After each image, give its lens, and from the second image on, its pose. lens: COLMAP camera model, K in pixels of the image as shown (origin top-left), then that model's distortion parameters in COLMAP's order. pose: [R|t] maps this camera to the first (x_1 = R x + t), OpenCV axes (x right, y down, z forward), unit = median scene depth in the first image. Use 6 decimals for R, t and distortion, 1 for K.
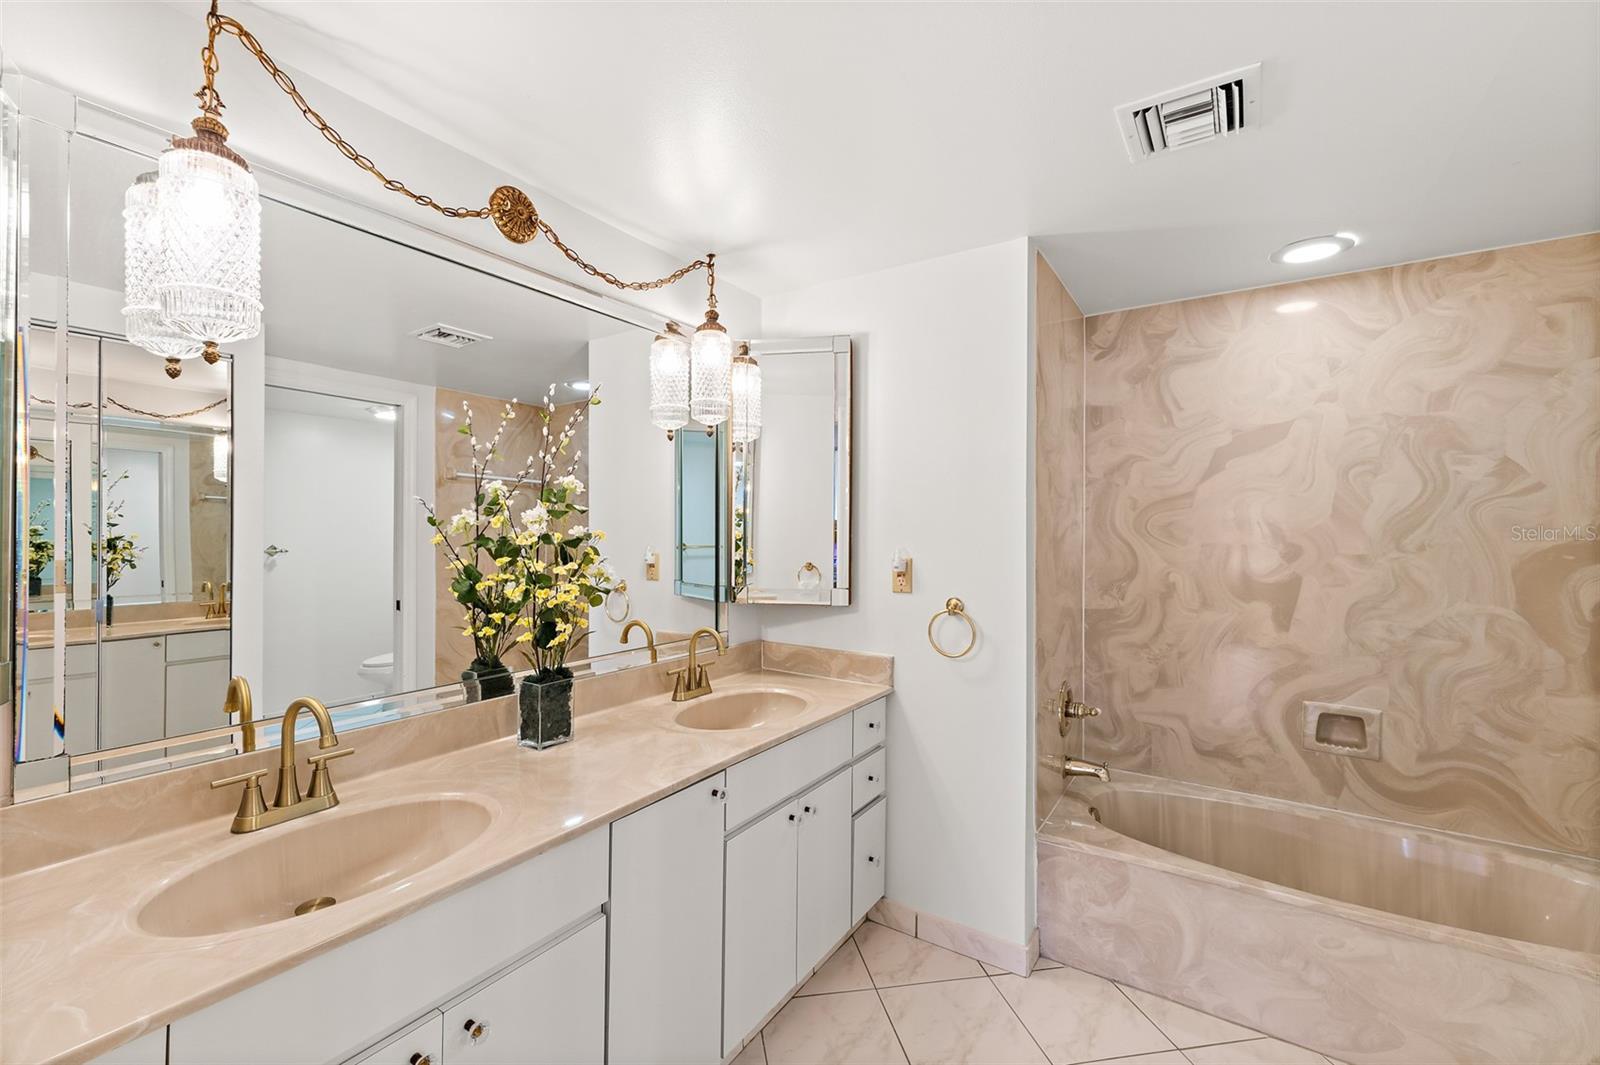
lens RADIAL K [[683.5, 0, 795.9], [0, 683.5, 537.5], [0, 0, 1]] dist [0.004023, 0.000995]
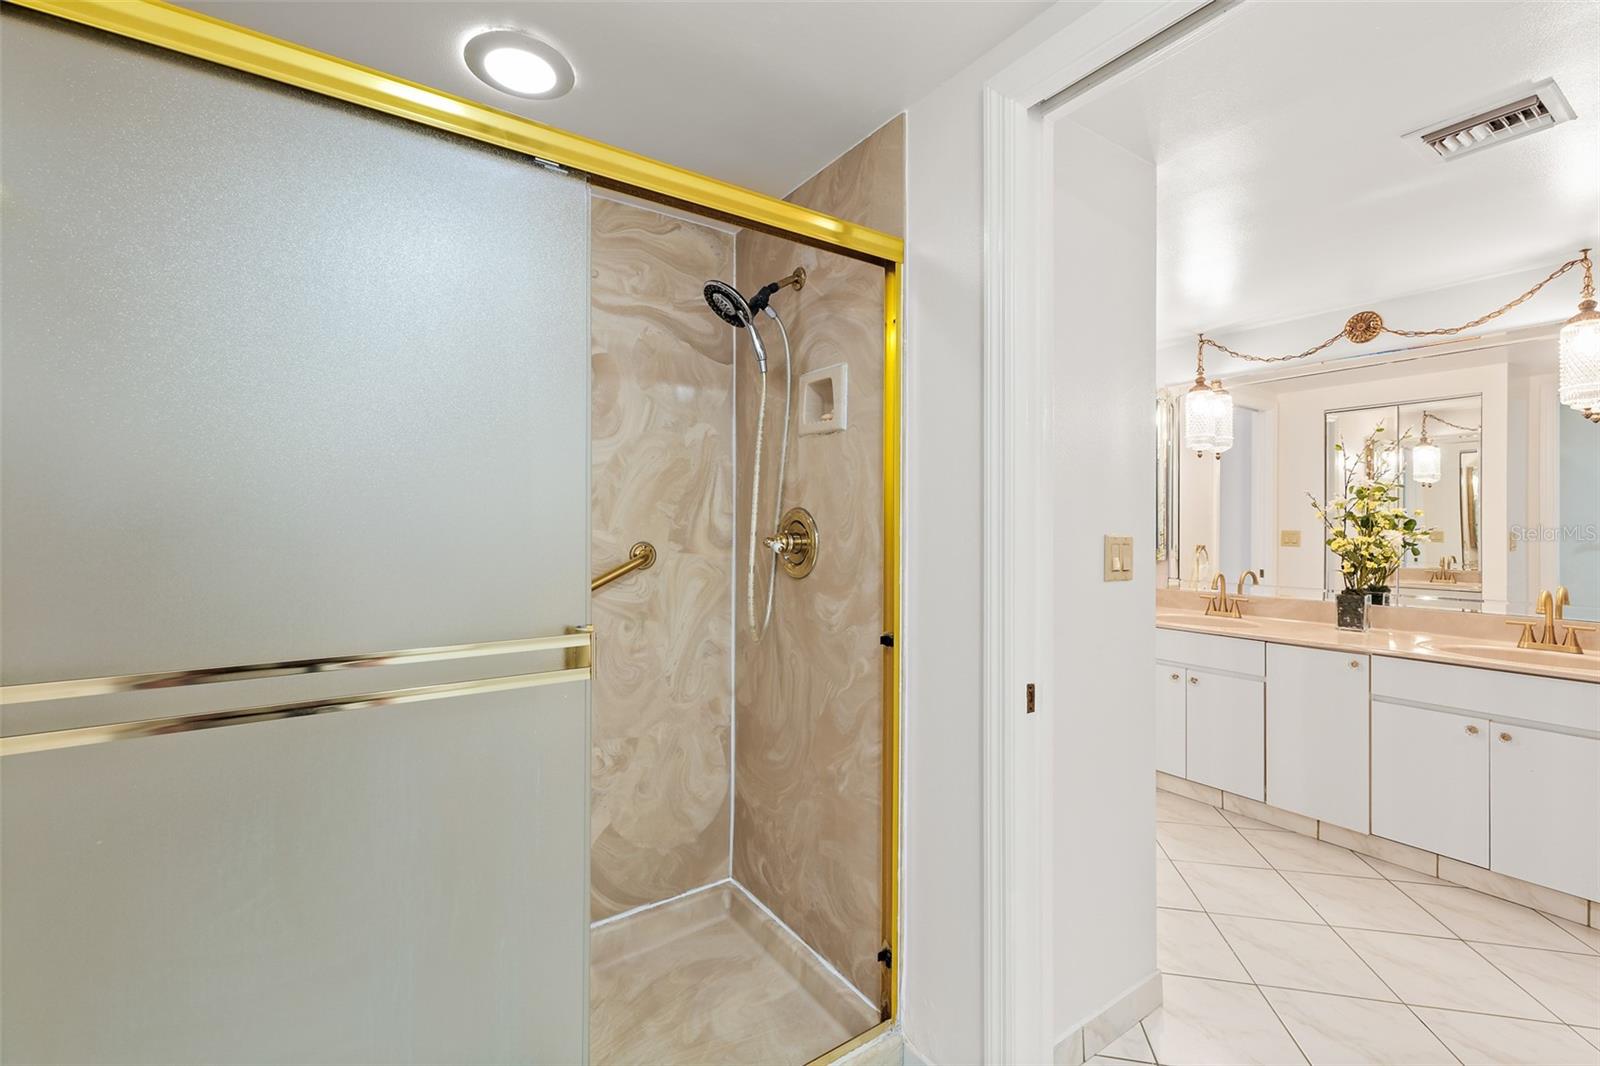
lens RADIAL K [[683.5, 0, 802.2], [0, 683.5, 528.5], [0, 0, 1]] dist [0.004023, 0.000995]
pose [[-0.383841, 0.003726, -0.923392, 1.200591], [-0.004106, 0.999975, 0.005742, 0.024658], [0.923390, 0.005995, -0.383816, 0.243912]]
